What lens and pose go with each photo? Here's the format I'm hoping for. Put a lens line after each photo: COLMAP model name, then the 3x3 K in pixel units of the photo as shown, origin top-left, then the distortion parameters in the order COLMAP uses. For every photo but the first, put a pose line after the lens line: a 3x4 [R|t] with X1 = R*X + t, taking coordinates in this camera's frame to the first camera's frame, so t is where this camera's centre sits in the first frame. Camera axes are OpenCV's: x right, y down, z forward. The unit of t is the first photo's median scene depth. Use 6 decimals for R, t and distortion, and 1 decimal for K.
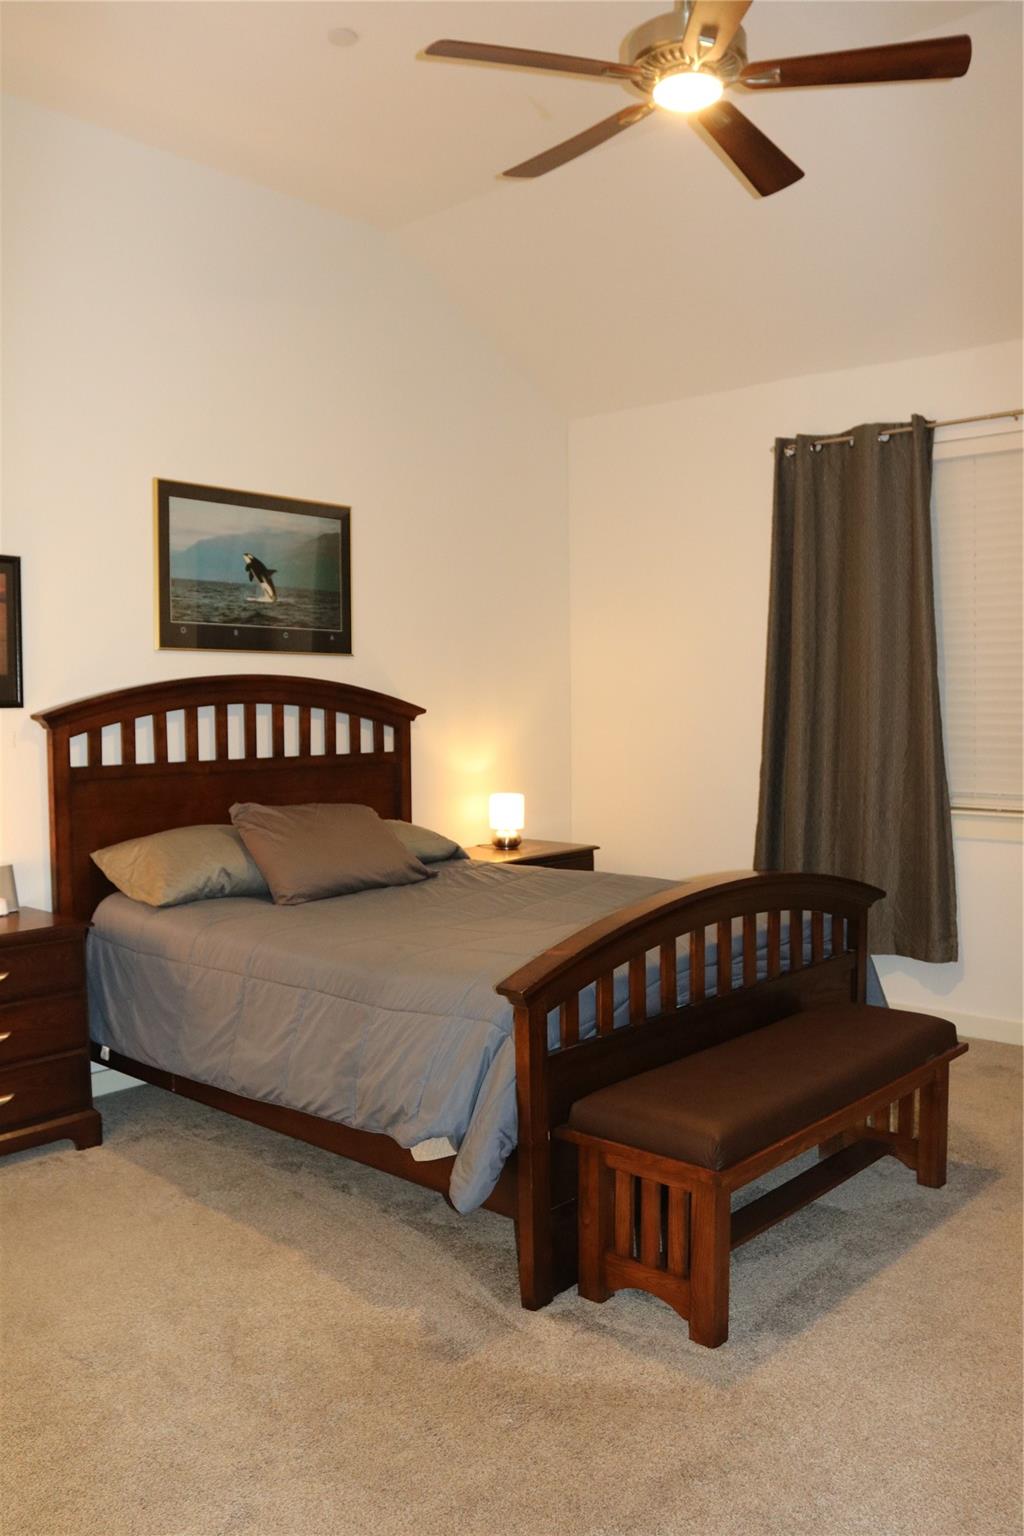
lens RADIAL K [[1212.0, 0, 518.4], [0, 1212.0, 768.0], [0, 0, 1]] dist [-0.098273, 0.065998]
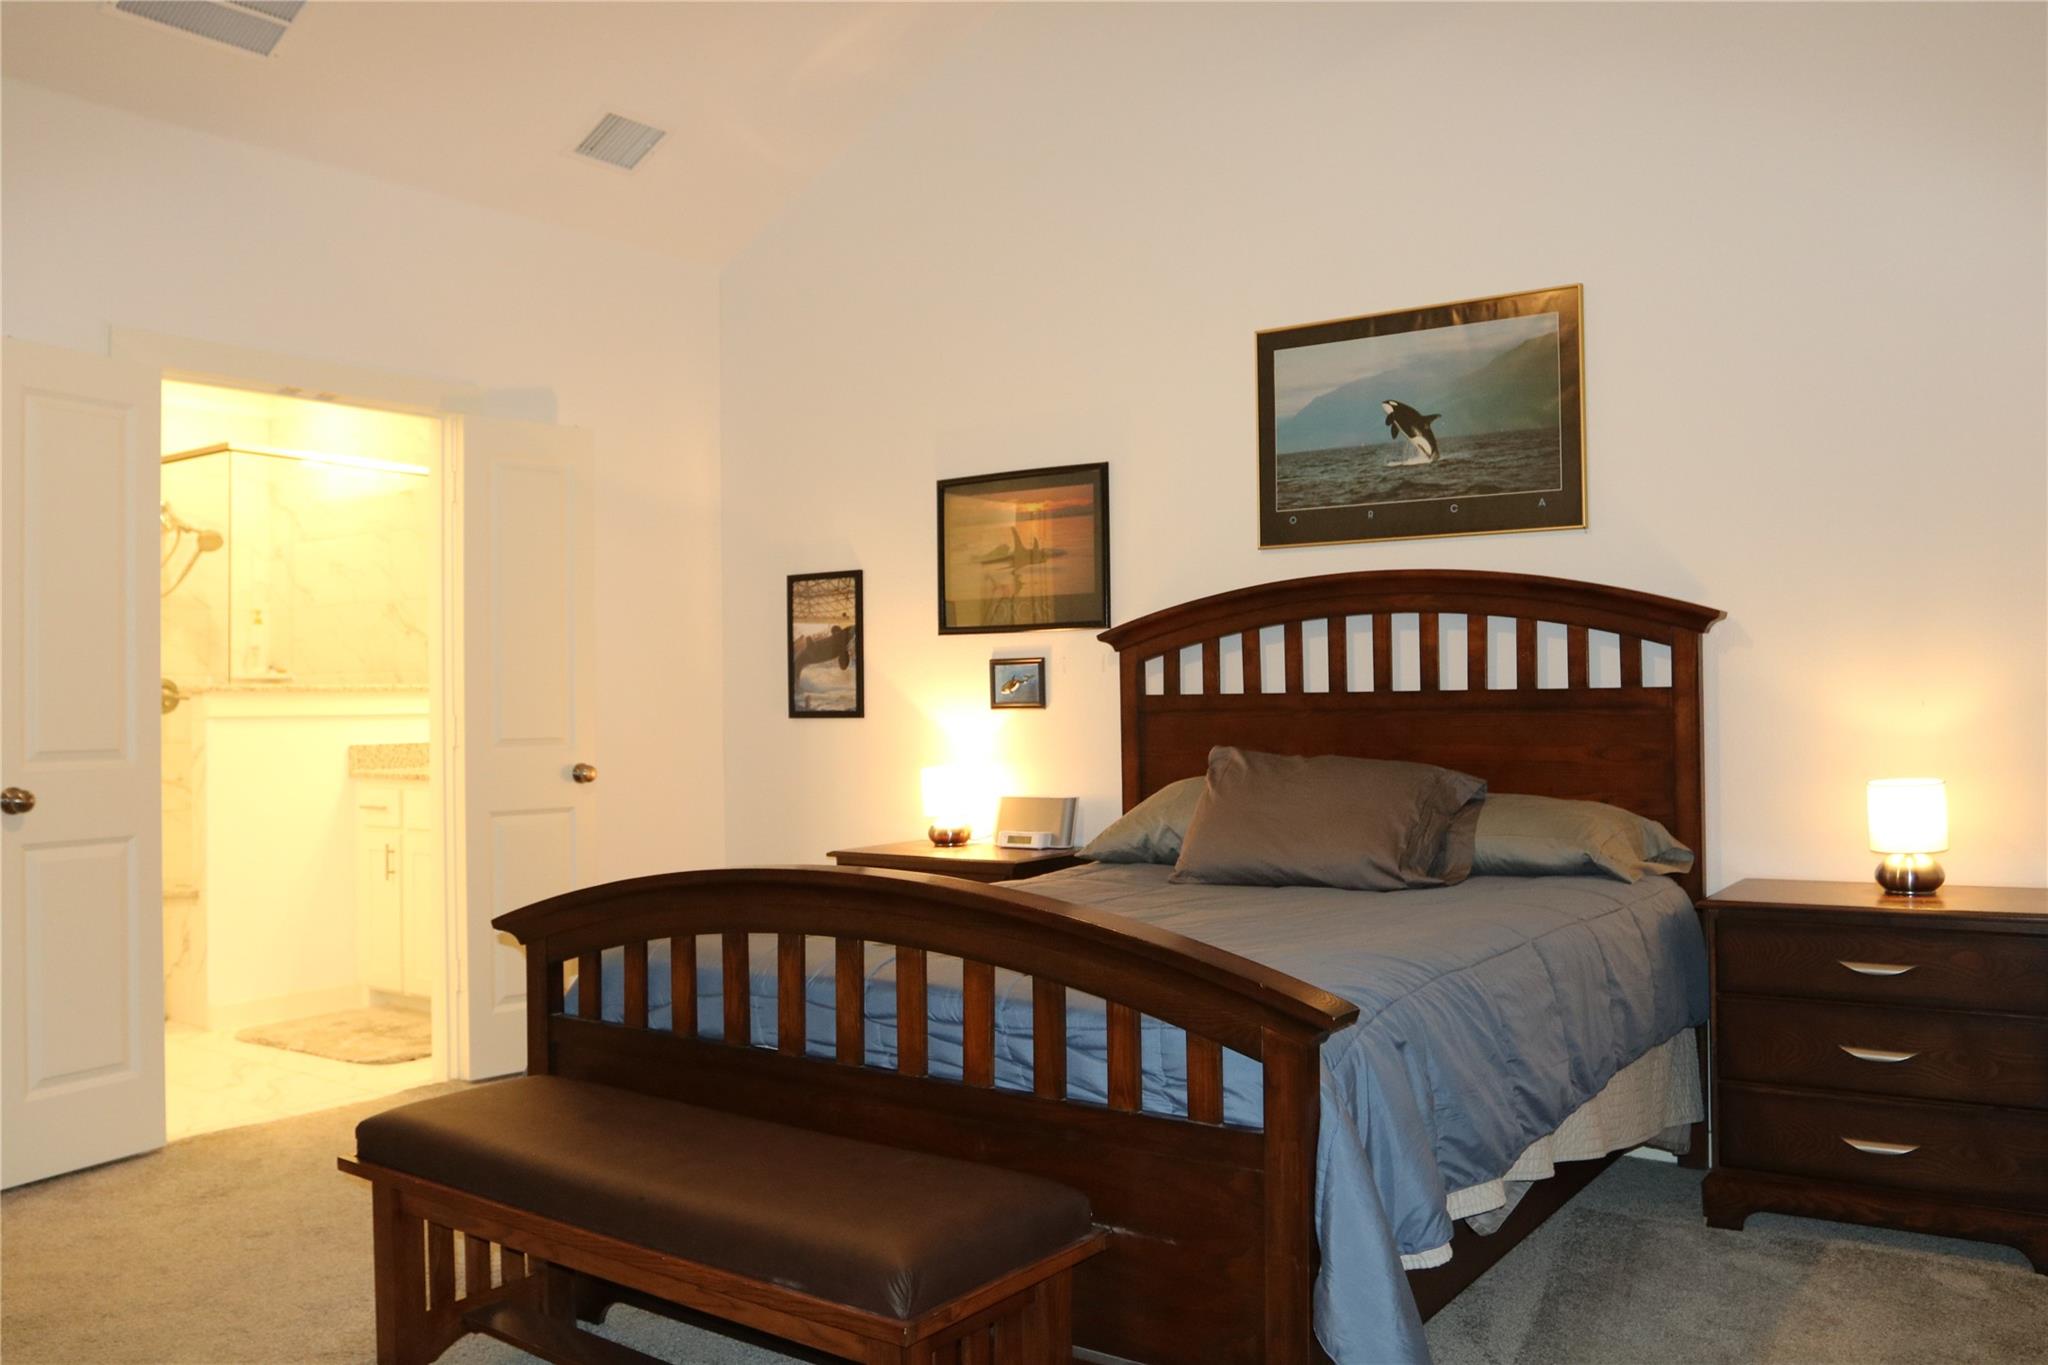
lens RADIAL K [[1615.9, 0, 1025.0], [0, 1615.9, 673.1], [0, 0, 1]] dist [-0.098273, 0.065998]
pose [[0.110187, -0.005783, -0.993894, 0.718906], [-0.036145, 0.999298, -0.009822, -0.001951], [0.993253, 0.037007, 0.109900, 0.728944]]
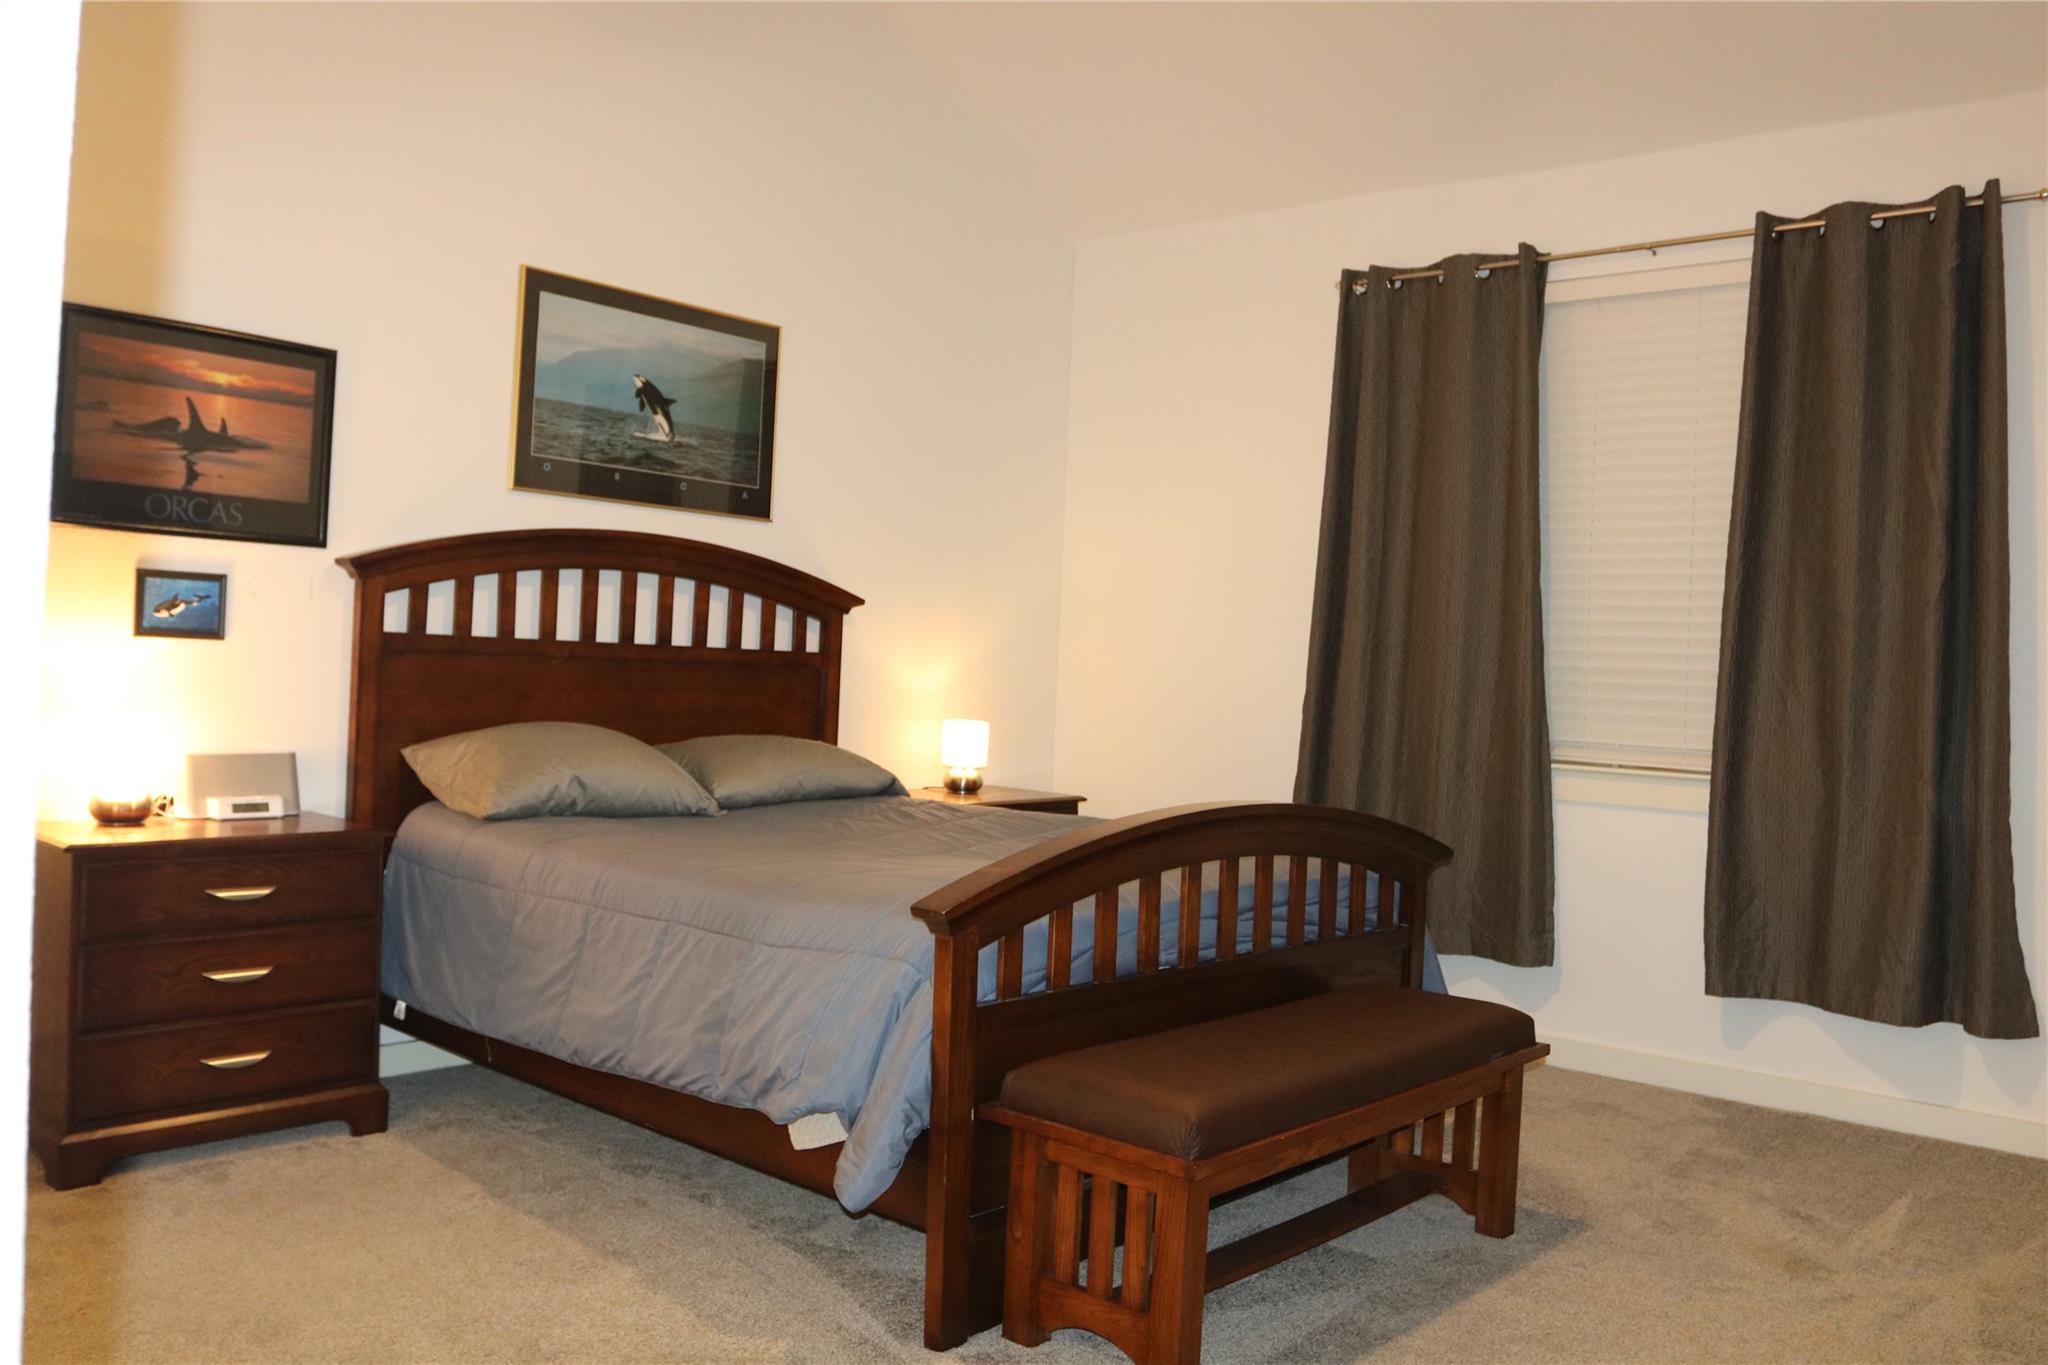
lens RADIAL K [[1615.9, 0, 1025.0], [0, 1615.9, 673.1], [0, 0, 1]] dist [-0.098273, 0.065998]
pose [[0.998609, 0.052371, 0.006055, 0.023411], [-0.052003, 0.997384, -0.050200, 0.050722], [-0.008668, 0.049815, 0.998721, -0.005041]]
